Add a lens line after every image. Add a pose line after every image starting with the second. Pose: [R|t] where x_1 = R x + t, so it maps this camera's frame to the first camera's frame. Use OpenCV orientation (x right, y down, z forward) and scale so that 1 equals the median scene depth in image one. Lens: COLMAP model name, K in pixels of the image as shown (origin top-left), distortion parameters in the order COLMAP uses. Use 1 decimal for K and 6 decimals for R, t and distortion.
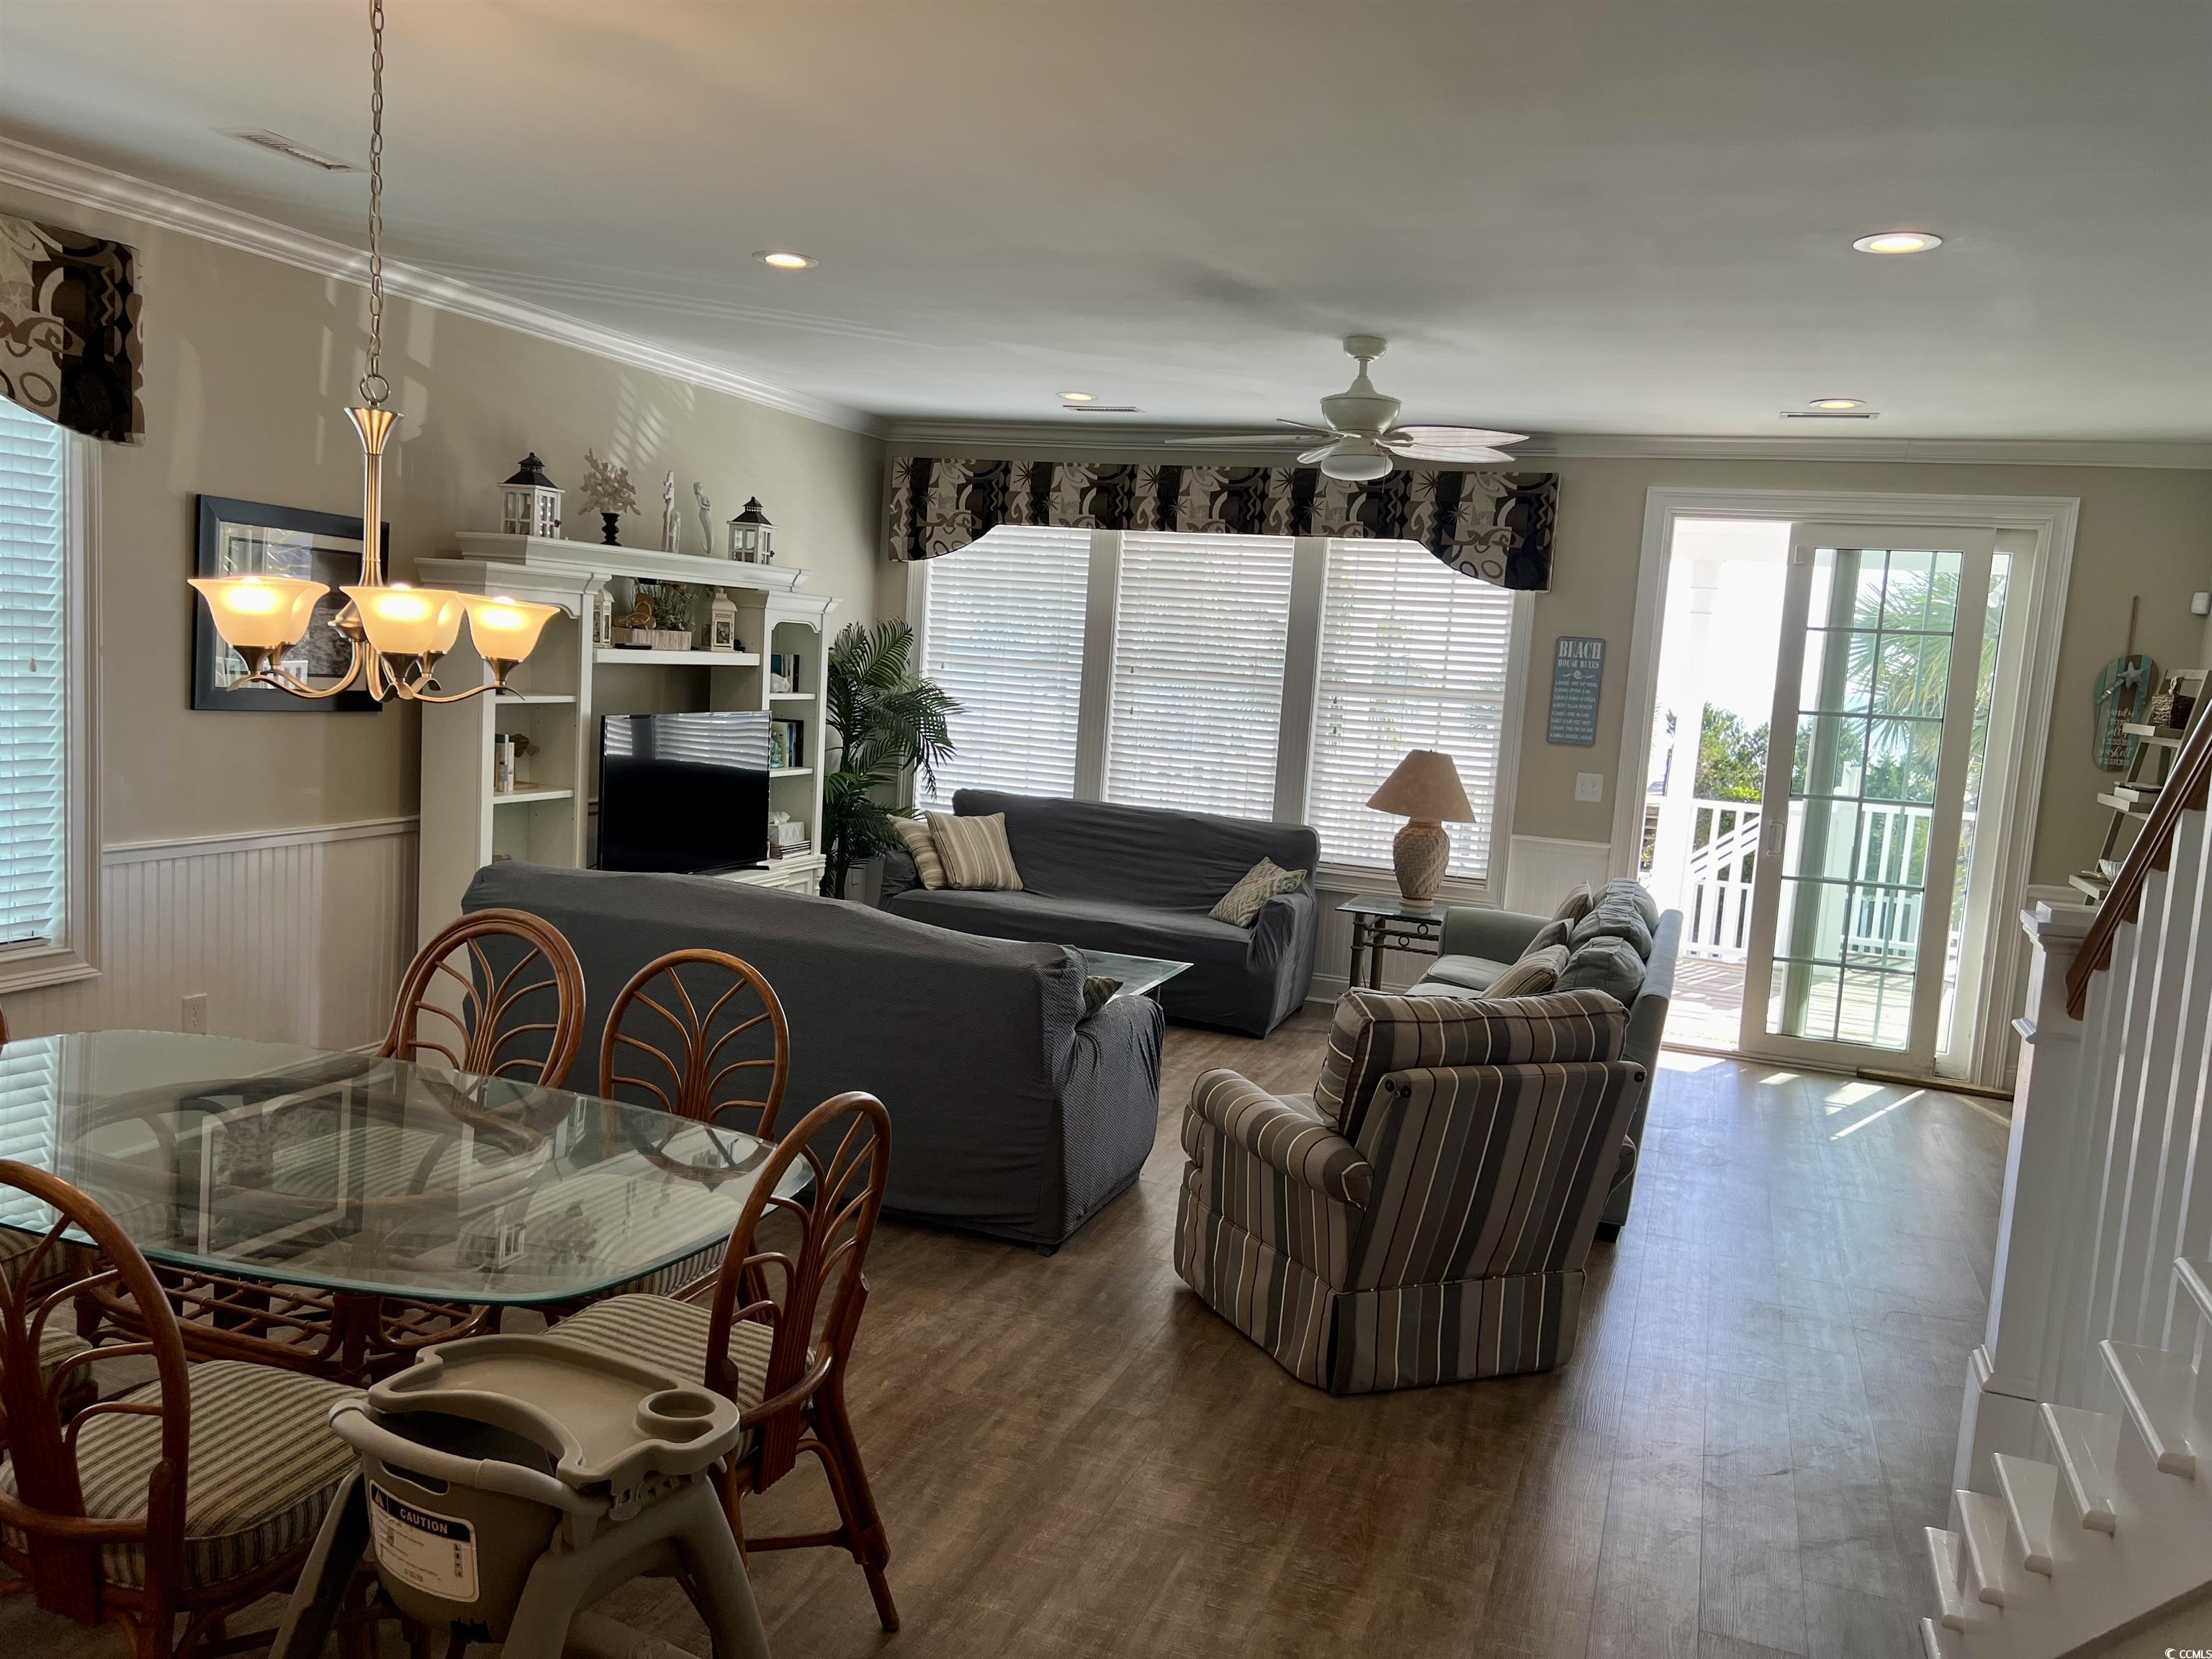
lens RADIAL K [[1646.5, 0, 1106.0], [0, 1646.5, 829.5], [0, 0, 1]] dist [0.008591, -0.000568]
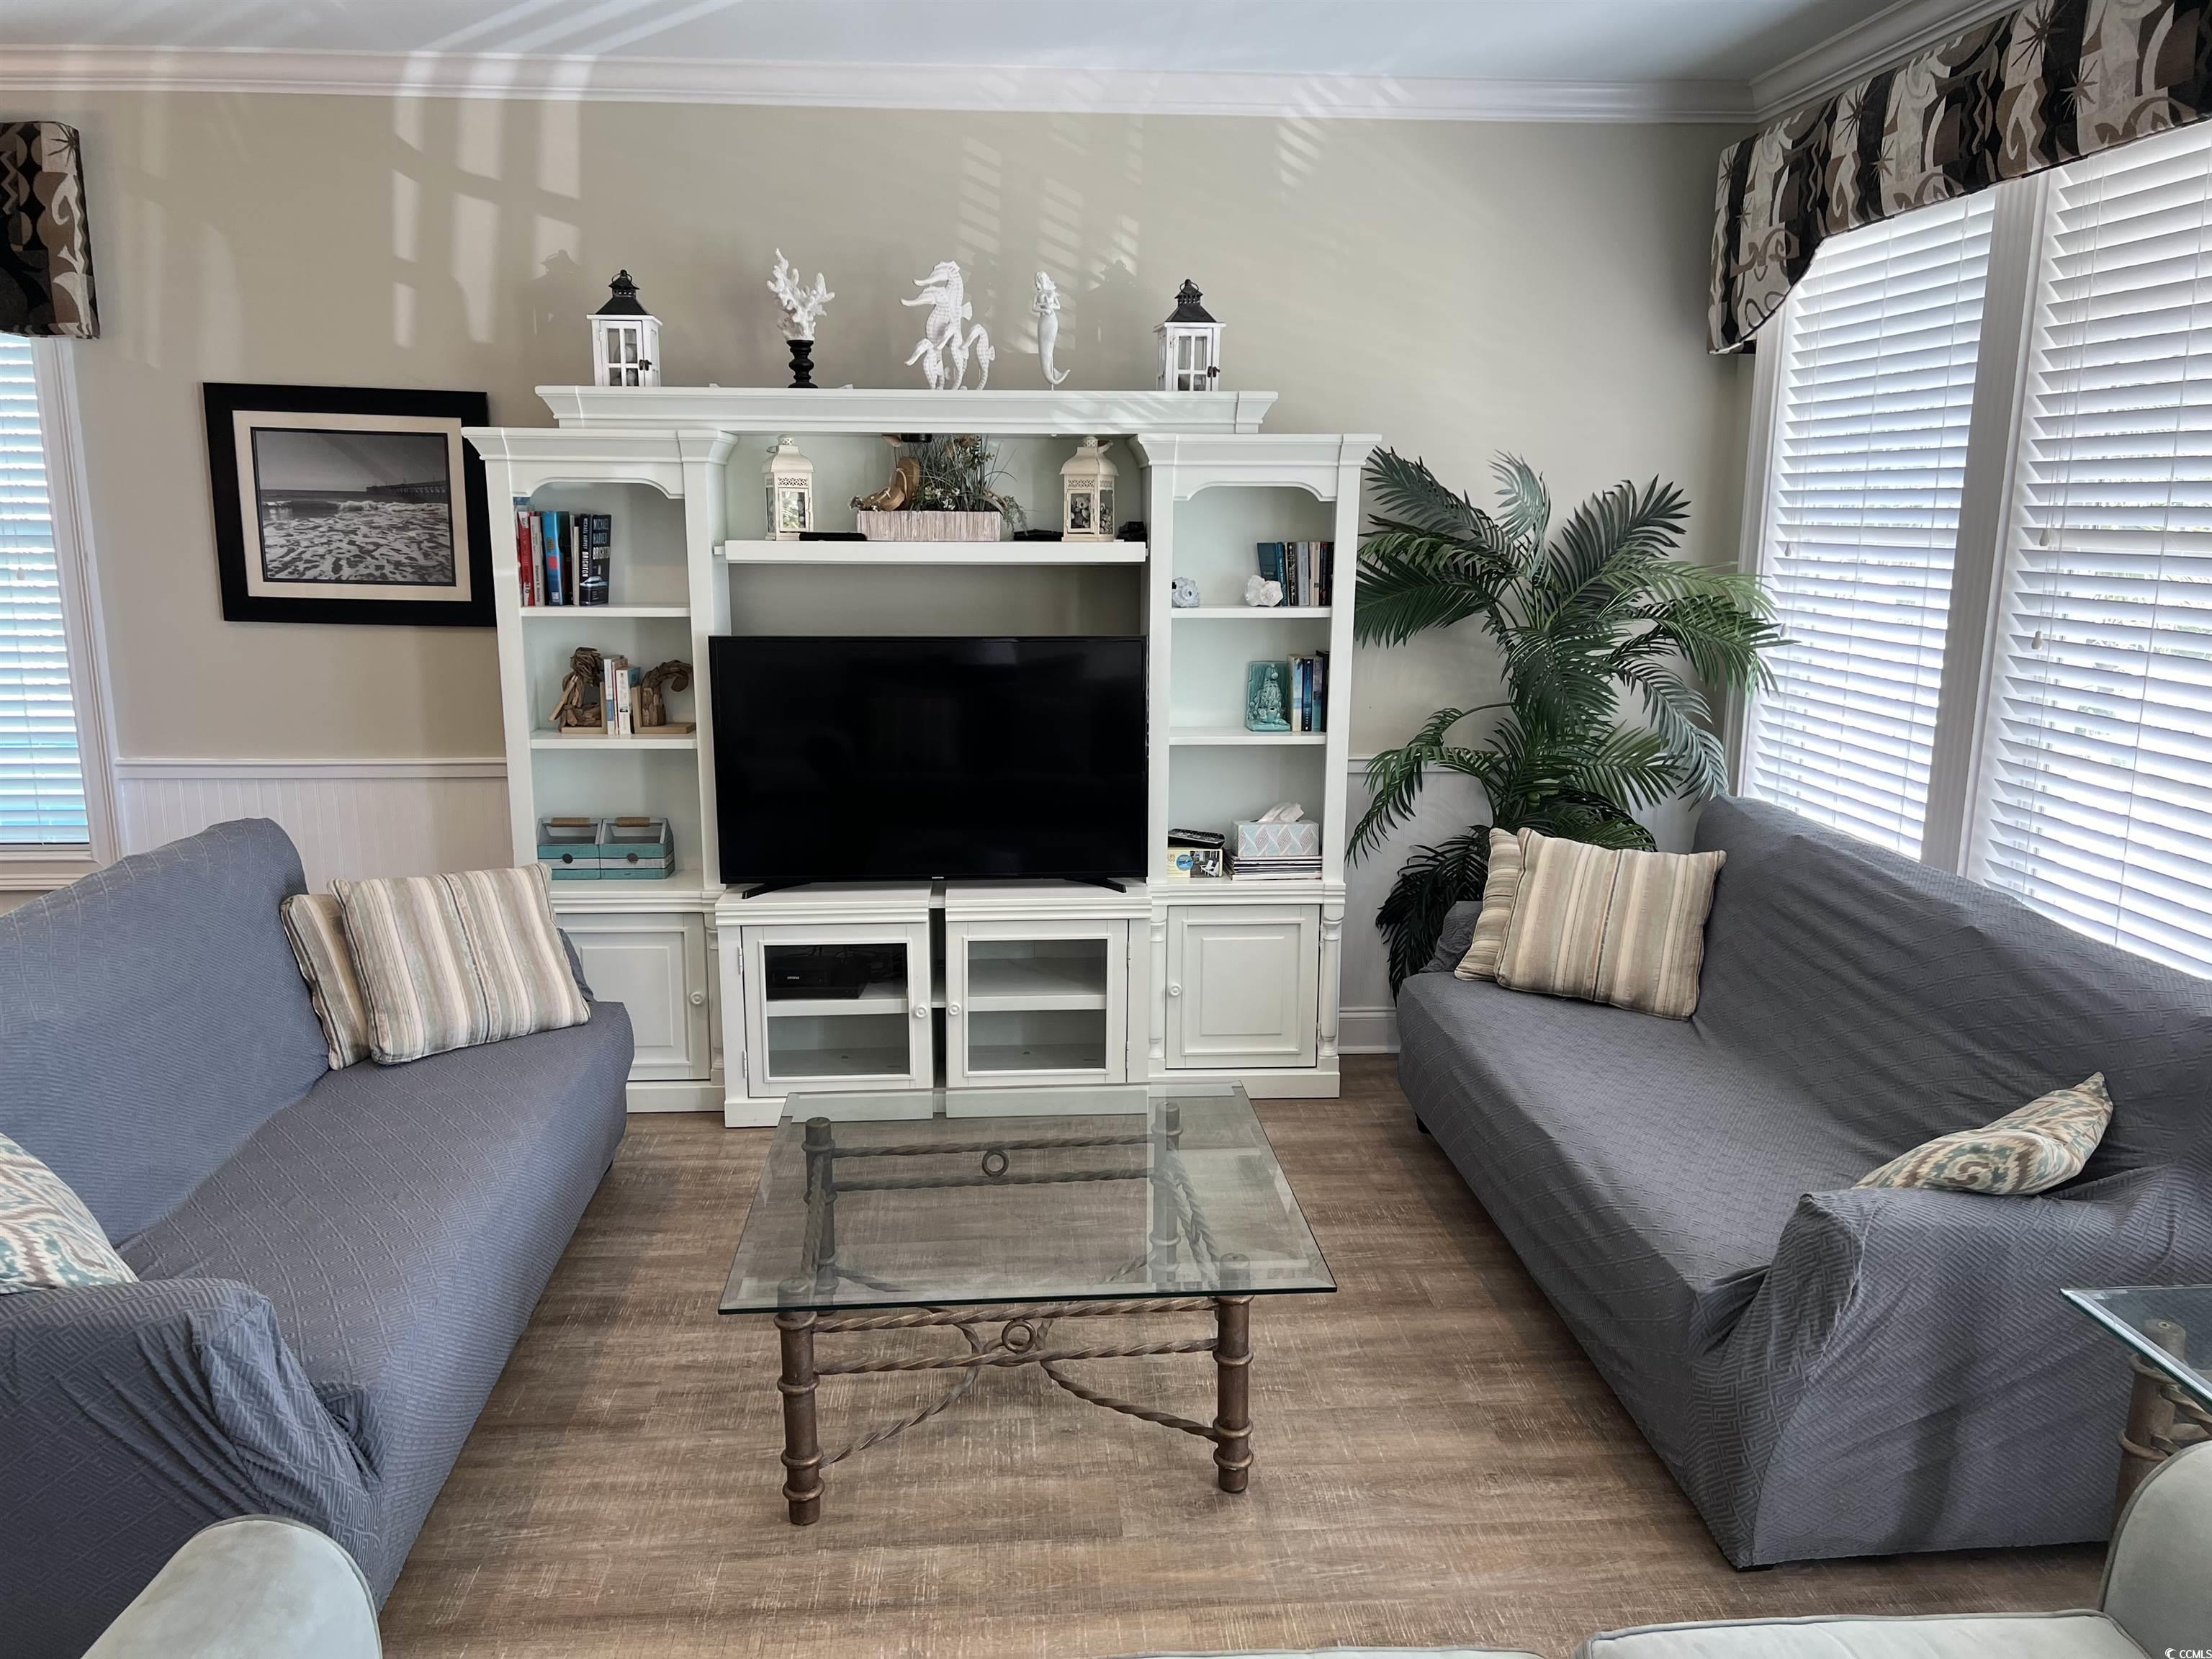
lens RADIAL K [[1646.5, 0, 1106.0], [0, 1646.5, 829.5], [0, 0, 1]] dist [0.008591, -0.000568]
pose [[0.391336, 0.119386, -0.912471, 0.394294], [-0.083783, 0.992053, 0.093866, -0.065981], [0.916426, 0.039716, 0.398229, 0.853377]]
